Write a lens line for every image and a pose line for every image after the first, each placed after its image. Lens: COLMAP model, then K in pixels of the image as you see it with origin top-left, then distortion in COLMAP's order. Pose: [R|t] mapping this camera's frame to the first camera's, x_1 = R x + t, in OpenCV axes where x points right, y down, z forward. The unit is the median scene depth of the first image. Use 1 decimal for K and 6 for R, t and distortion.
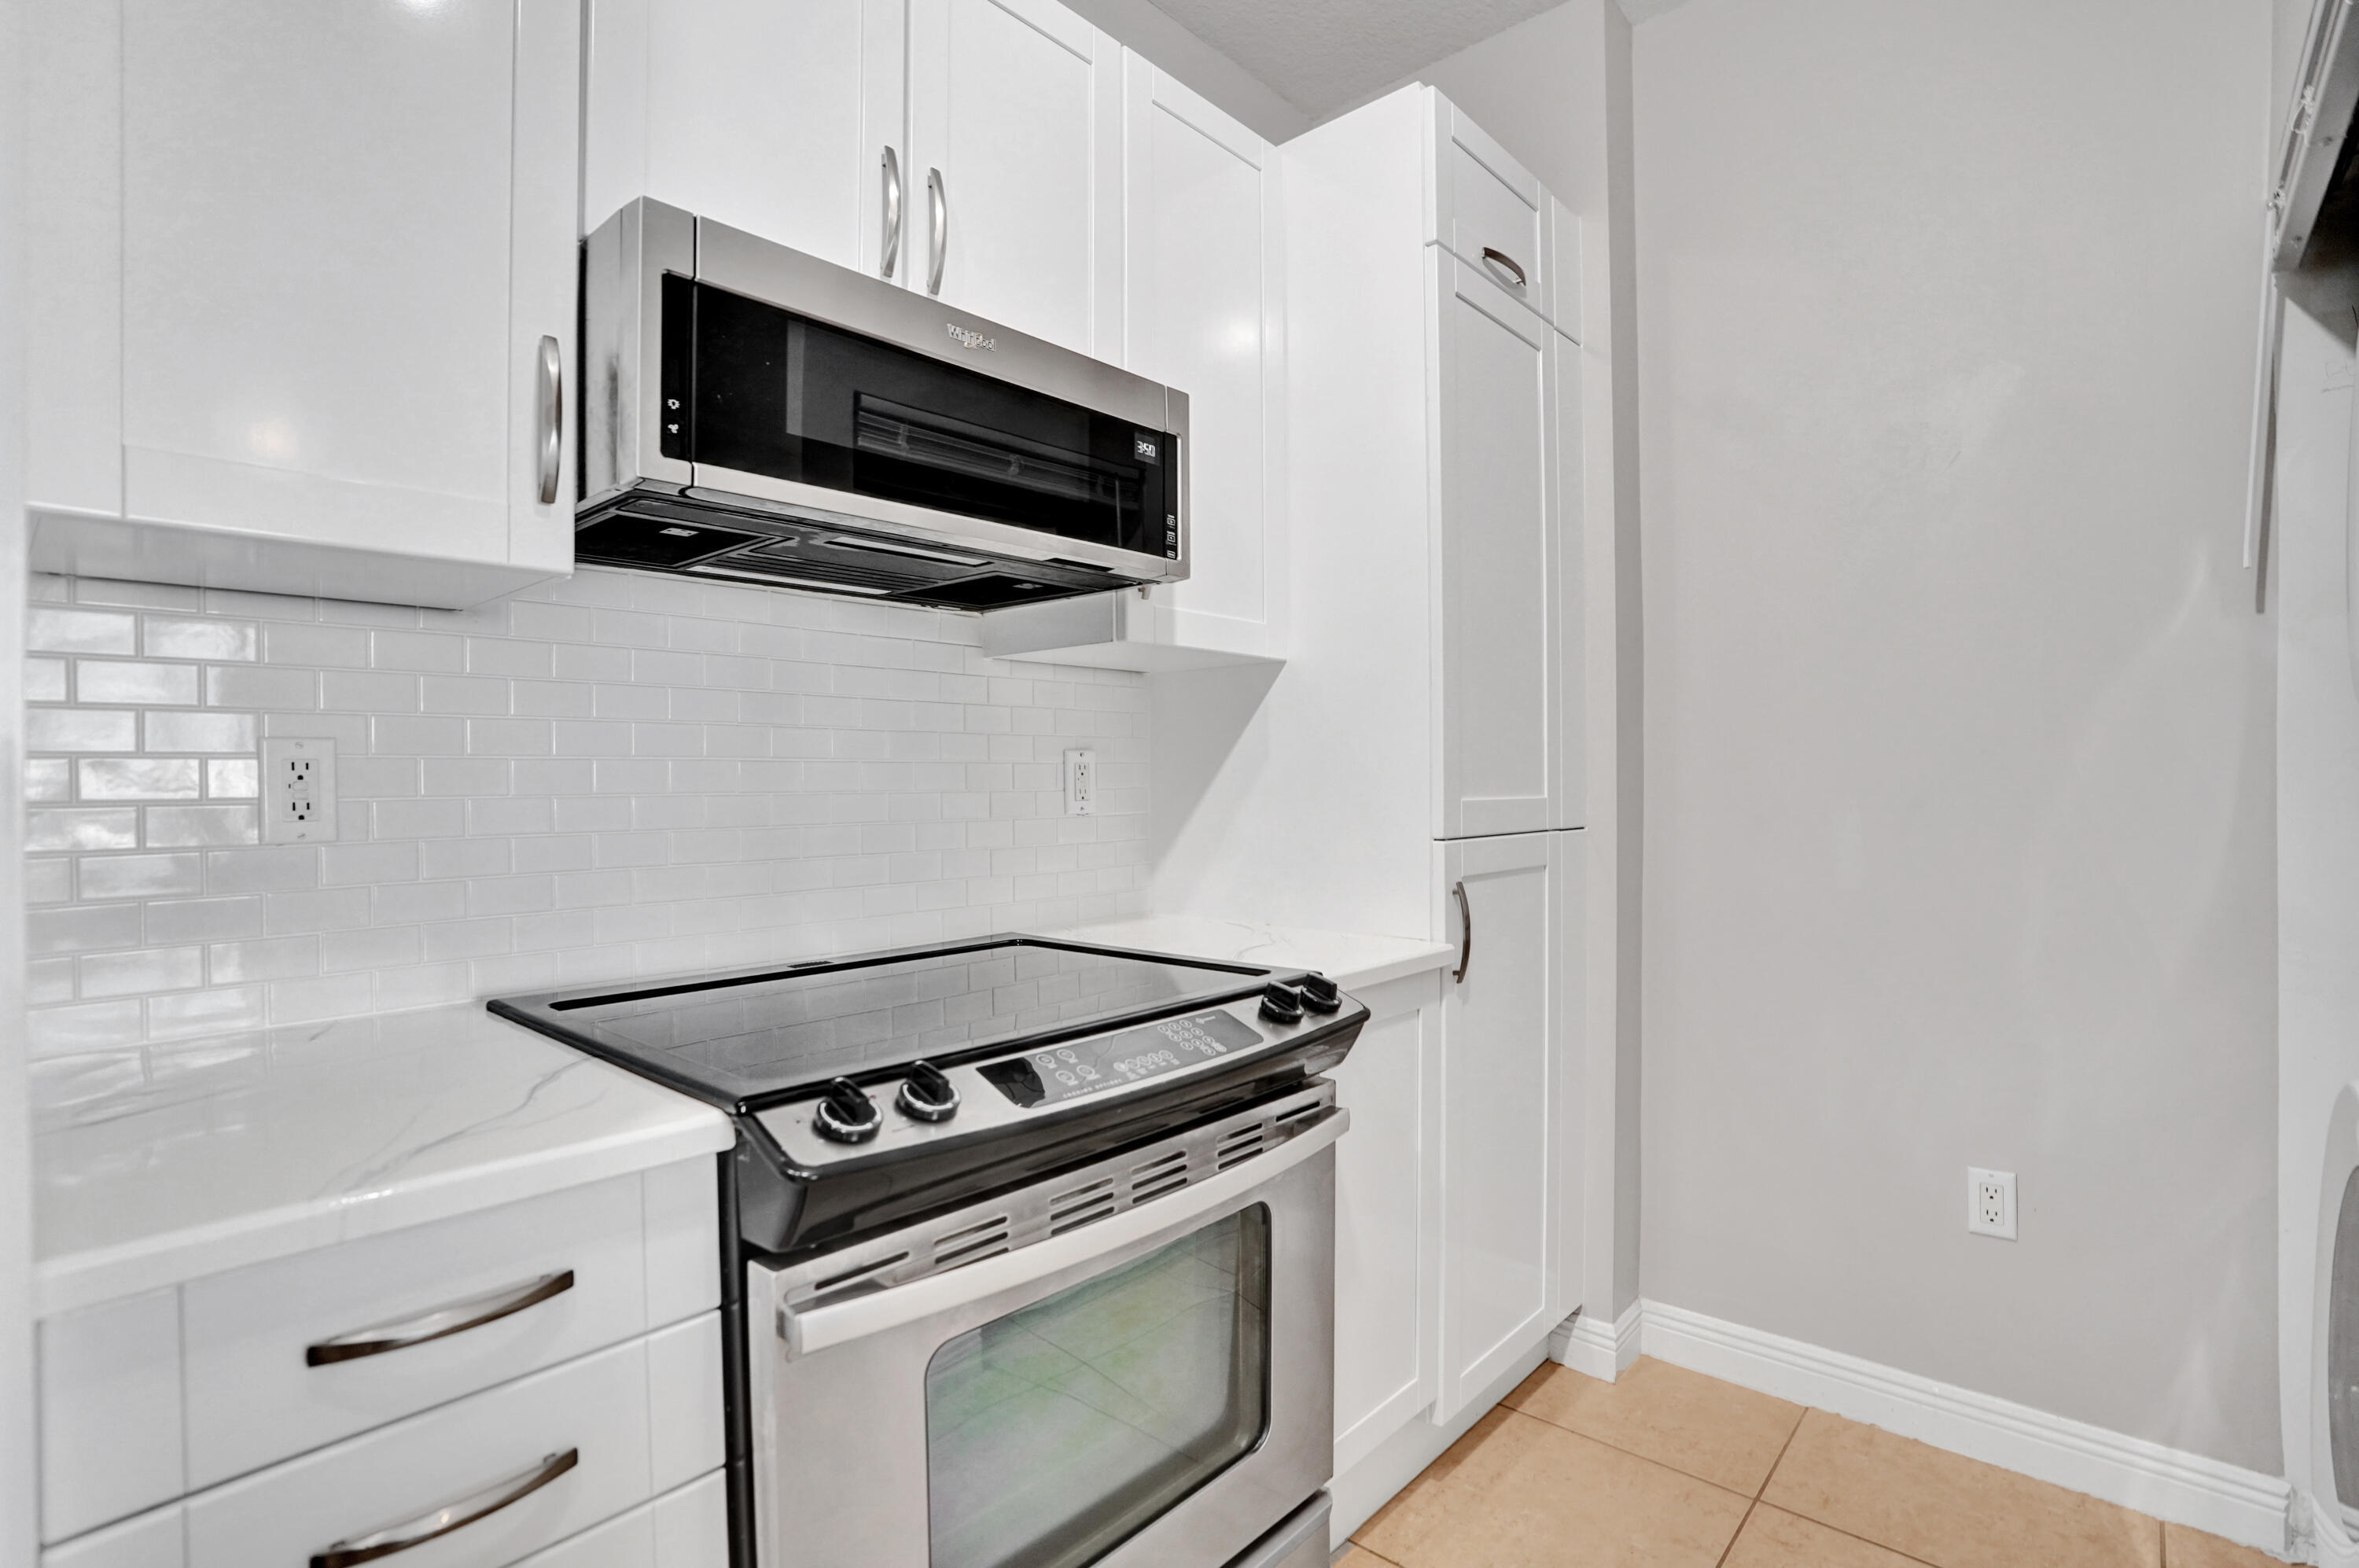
lens RADIAL K [[1133.6, 0, 1182.4], [0, 1133.6, 772.2], [0, 0, 1]] dist [-0.068186, 0.023724]
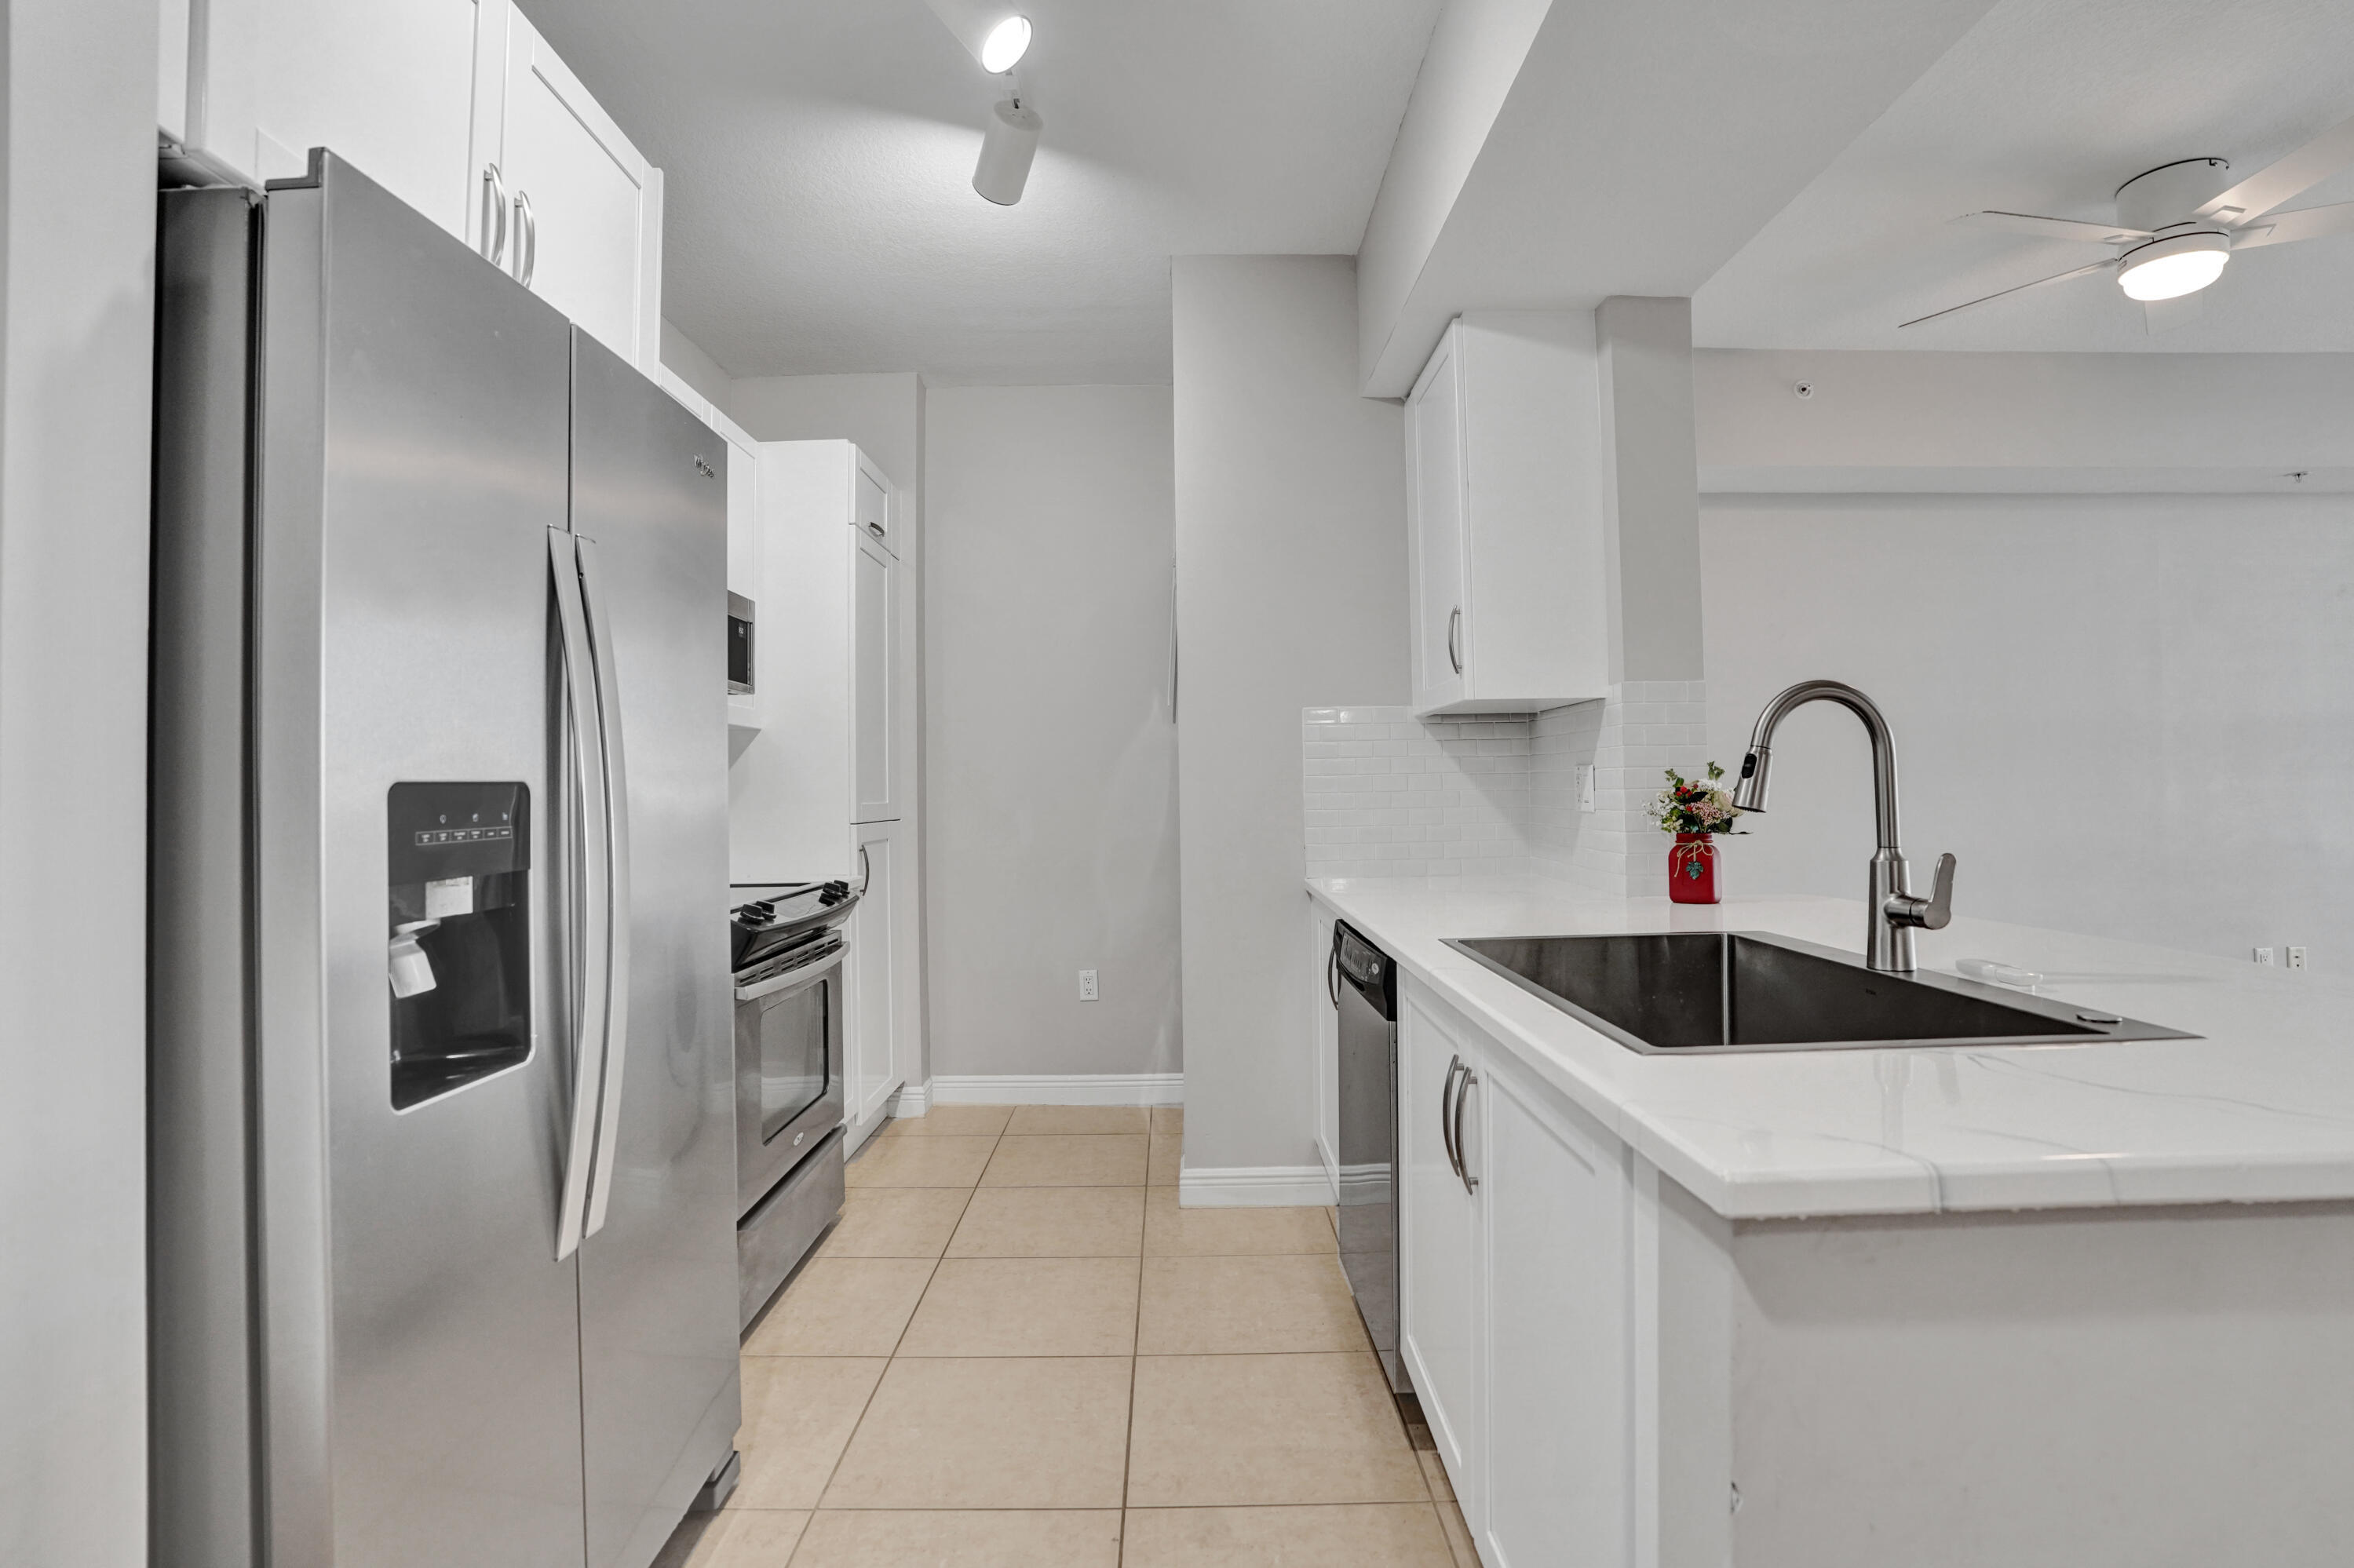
lens RADIAL K [[1131.0, 0, 1179.9], [0, 1131.0, 772.3], [0, 0, 1]] dist [-0.068186, 0.023724]
pose [[0.744791, 0.002231, 0.667294, -0.657719], [0.012168, 0.999783, -0.016923, 0.009017], [-0.667186, 0.020724, 0.744602, -0.847218]]
